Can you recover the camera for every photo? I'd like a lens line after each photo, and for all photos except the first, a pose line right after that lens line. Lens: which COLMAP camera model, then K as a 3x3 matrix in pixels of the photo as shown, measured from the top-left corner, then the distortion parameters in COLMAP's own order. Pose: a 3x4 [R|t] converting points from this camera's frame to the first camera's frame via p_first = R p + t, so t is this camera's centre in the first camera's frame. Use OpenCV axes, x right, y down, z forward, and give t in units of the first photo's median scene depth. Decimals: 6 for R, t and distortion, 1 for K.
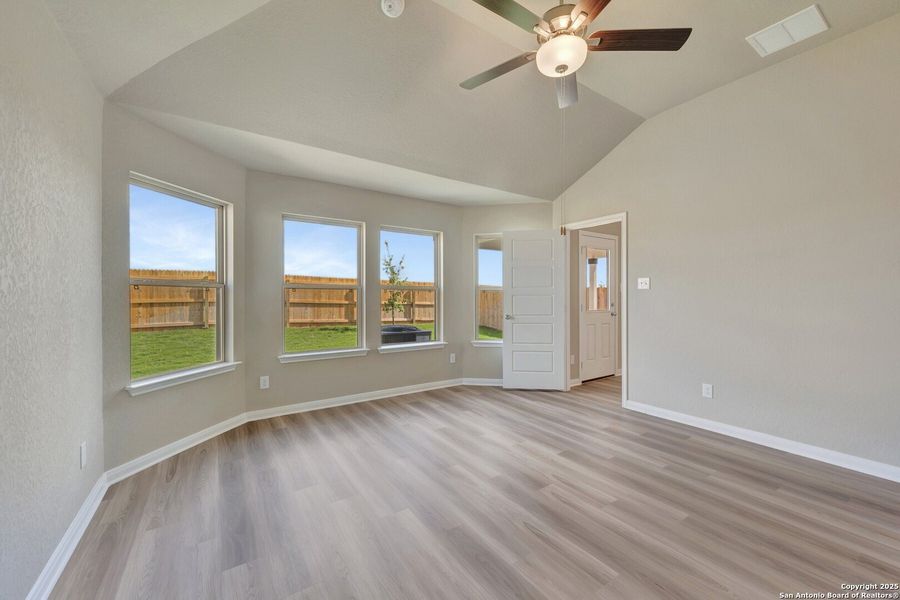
lens RADIAL K [[355.7, 0, 453.2], [0, 355.7, 297.2], [0, 0, 1]] dist [0.000404, -0.000171]
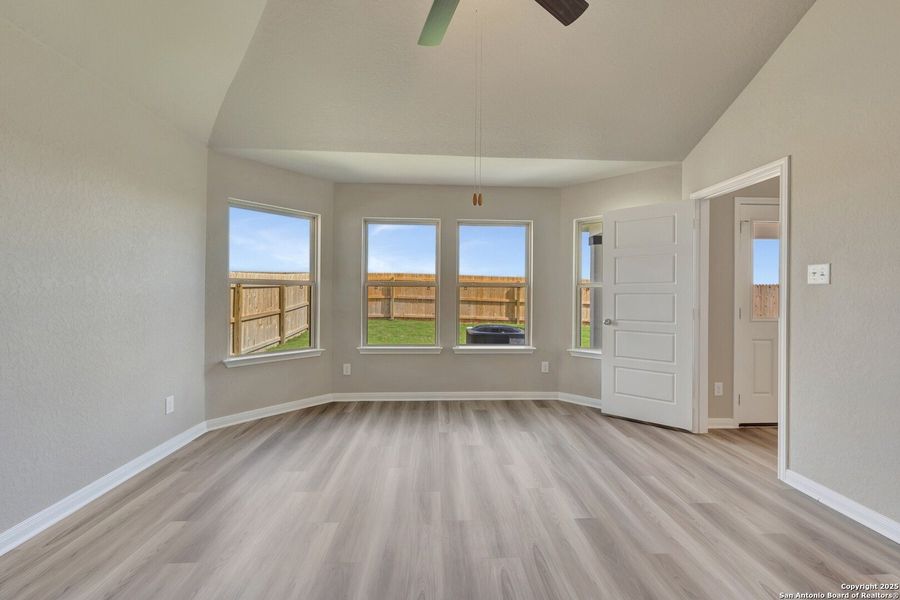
lens RADIAL K [[355.7, 0, 453.2], [0, 355.7, 297.2], [0, 0, 1]] dist [0.000404, -0.000171]
pose [[0.855917, 0.011360, -0.516989, 0.293104], [-0.009392, 0.999935, 0.006424, 0.000063], [0.517028, -0.000643, 0.855968, 0.178058]]
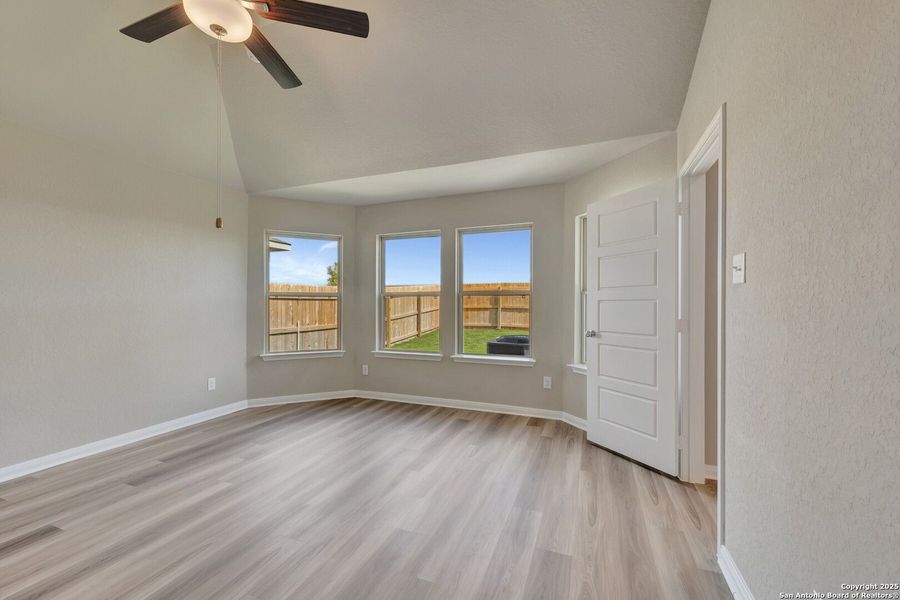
lens RADIAL K [[356.4, 0, 457.5], [0, 356.4, 305.9], [0, 0, 1]] dist [0.000458, -0.000046]
pose [[0.573811, 0.006331, -0.818963, 0.611545], [-0.003113, 0.999980, 0.005549, 0.000886], [0.818982, -0.000634, 0.573819, 0.458982]]
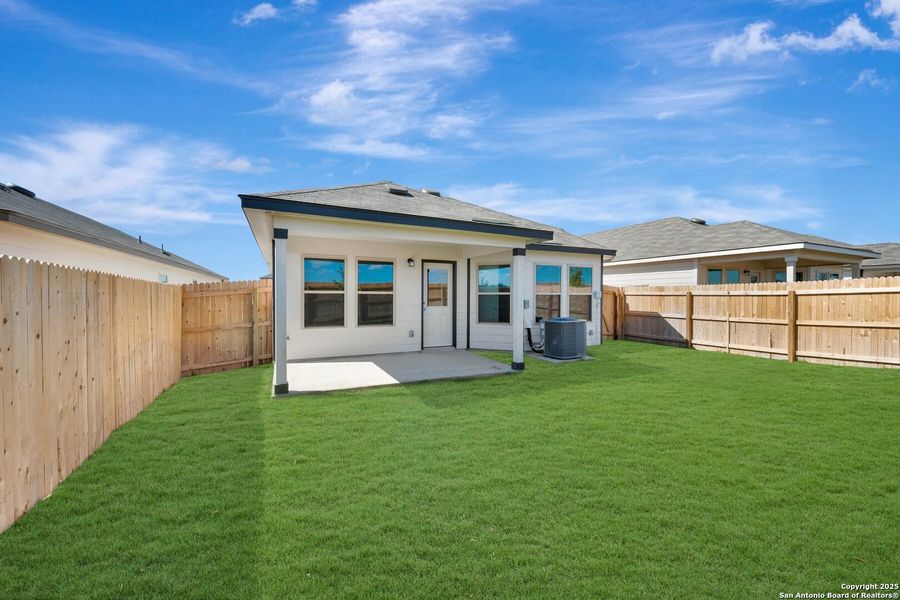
lens RADIAL K [[355.7, 0, 453.2], [0, 355.7, 297.2], [0, 0, 1]] dist [0.000404, -0.000171]
pose [[-0.990075, 0.001143, 0.140537, 0.121771], [0.001765, 0.999989, 0.004298, -0.023439], [-0.140531, 0.004503, -0.990066, 3.321022]]
